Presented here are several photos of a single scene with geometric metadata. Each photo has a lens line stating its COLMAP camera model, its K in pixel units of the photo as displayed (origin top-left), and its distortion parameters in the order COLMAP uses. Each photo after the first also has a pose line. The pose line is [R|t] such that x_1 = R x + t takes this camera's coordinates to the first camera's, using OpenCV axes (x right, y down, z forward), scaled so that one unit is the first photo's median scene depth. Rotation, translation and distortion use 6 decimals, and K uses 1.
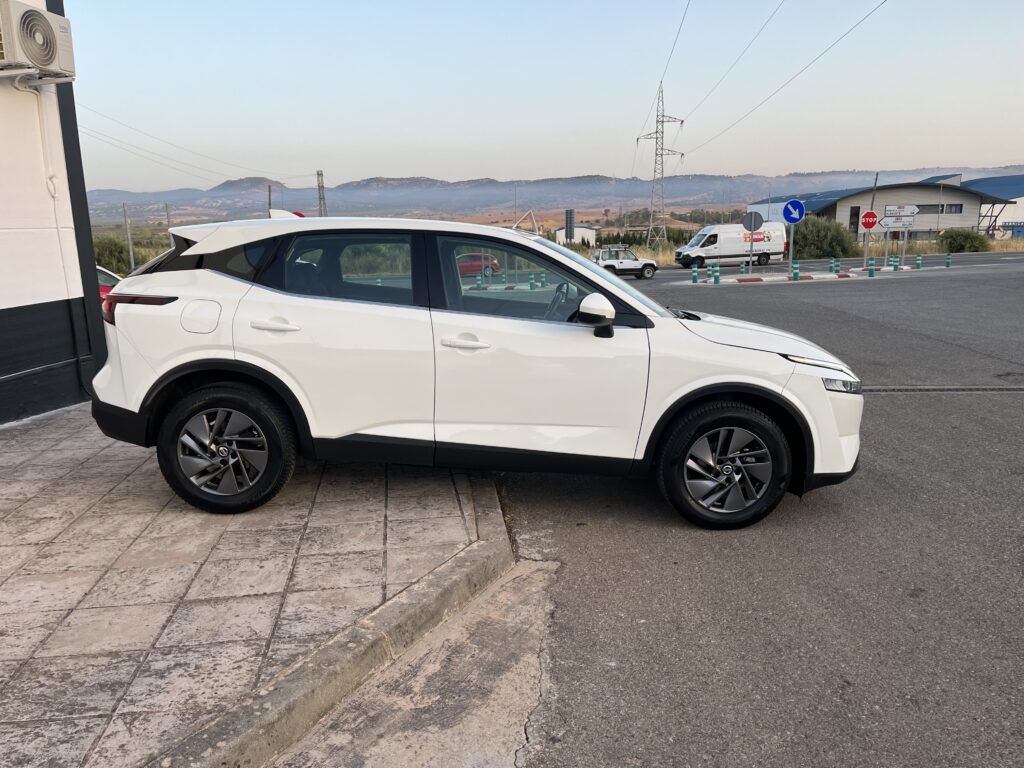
lens RADIAL K [[778.2, 0, 512.4], [0, 778.2, 388.1], [0, 0, 1]] dist [0.067644, -0.094105]
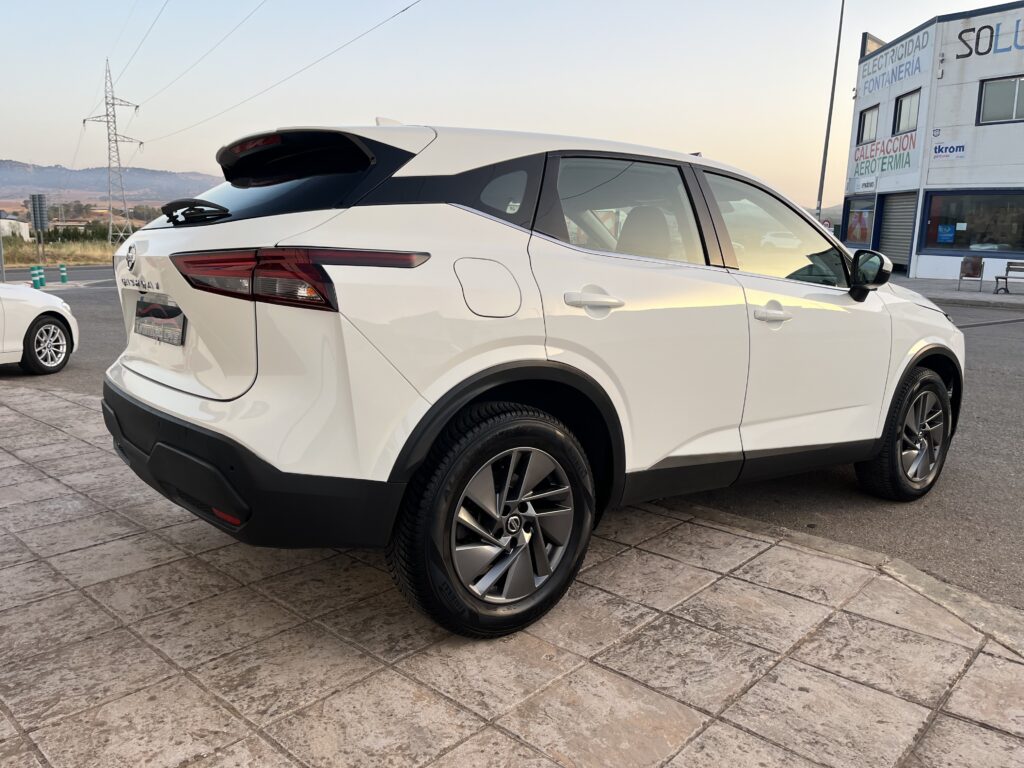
lens RADIAL K [[778.2, 0, 518.7], [0, 778.2, 380.4], [0, 0, 1]] dist [0.067644, -0.094105]
pose [[0.782379, -0.093693, 0.615715, -0.704981], [0.100502, 0.994656, 0.023650, -0.036368], [-0.614640, 0.043377, 0.787614, 0.546004]]
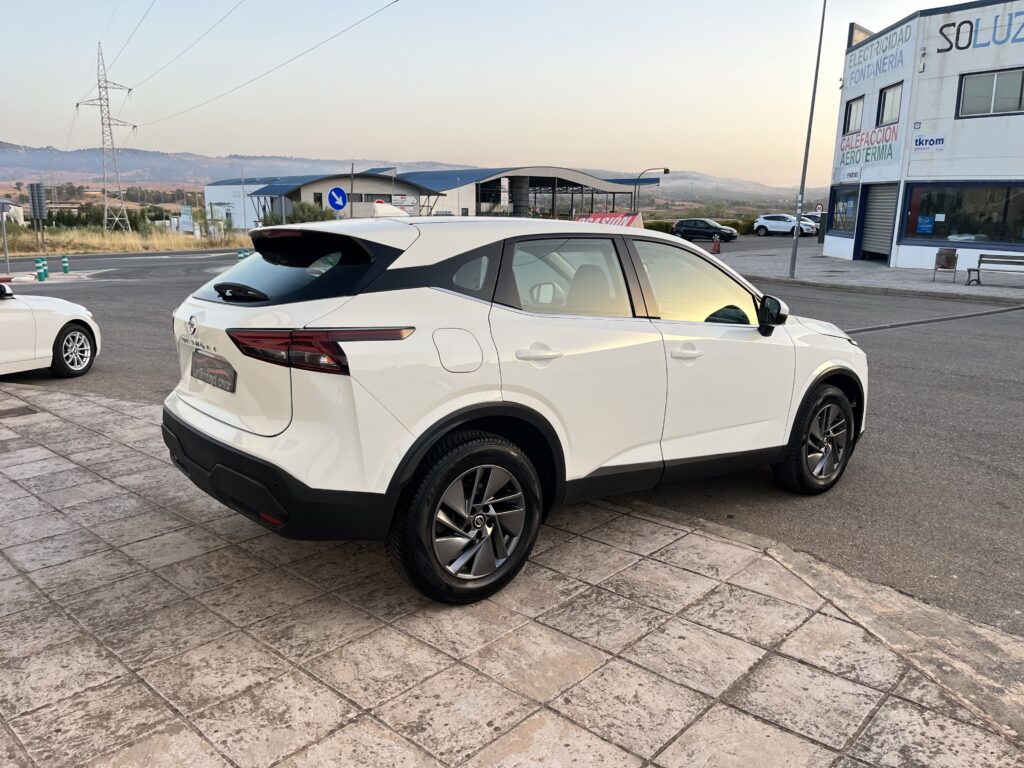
lens RADIAL K [[778.2, 0, 521.0], [0, 778.2, 385.9], [0, 0, 1]] dist [0.067644, -0.094105]
pose [[0.778193, -0.116233, 0.617175, -0.796105], [0.104674, 0.992983, 0.055027, -0.090342], [-0.619240, 0.021780, 0.784899, 0.366126]]
